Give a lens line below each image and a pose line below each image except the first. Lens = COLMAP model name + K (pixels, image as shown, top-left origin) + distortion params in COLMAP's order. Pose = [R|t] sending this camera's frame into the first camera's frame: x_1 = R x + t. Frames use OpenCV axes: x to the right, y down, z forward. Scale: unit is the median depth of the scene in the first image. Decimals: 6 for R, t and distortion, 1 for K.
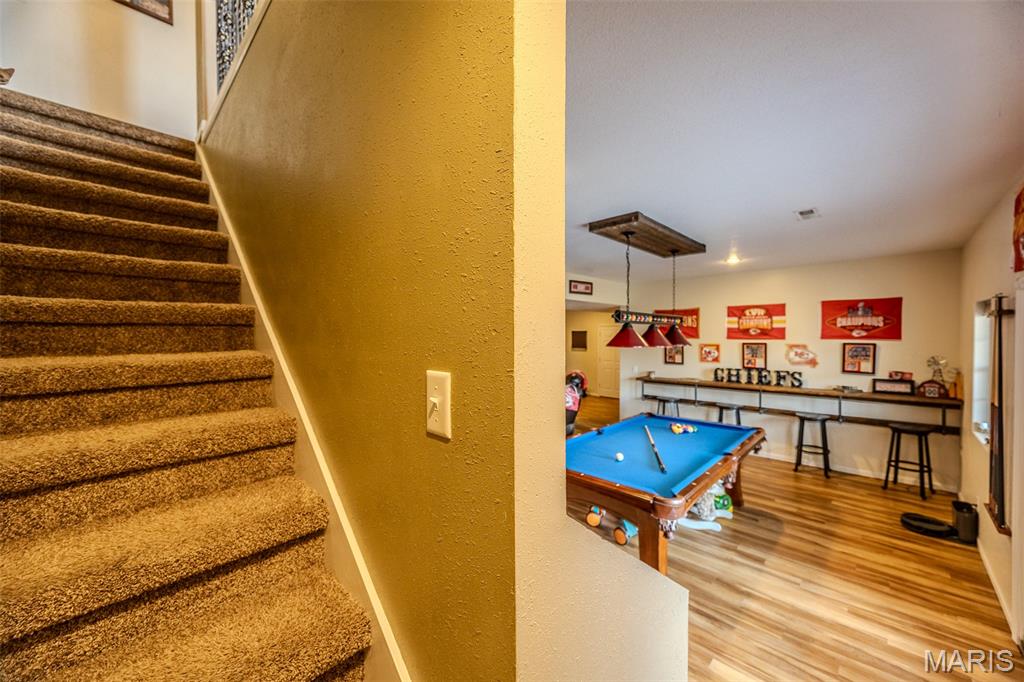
lens RADIAL K [[391.4, 0, 514.8], [0, 391.4, 341.9], [0, 0, 1]] dist [-0.001508, -0.000516]
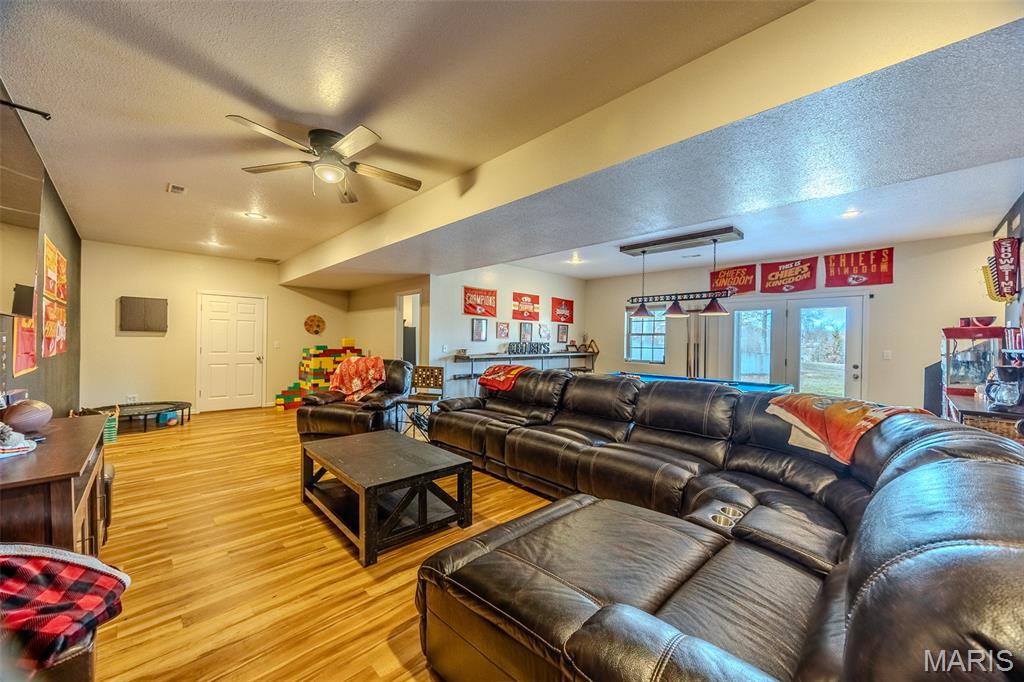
lens RADIAL K [[391.4, 0, 514.8], [0, 391.4, 341.9], [0, 0, 1]] dist [-0.001508, -0.000516]
pose [[0.026366, 0.004129, 0.999644, -0.736906], [0.005360, 0.999977, -0.004272, 0.075863], [-0.999638, 0.005471, 0.026343, 1.039802]]
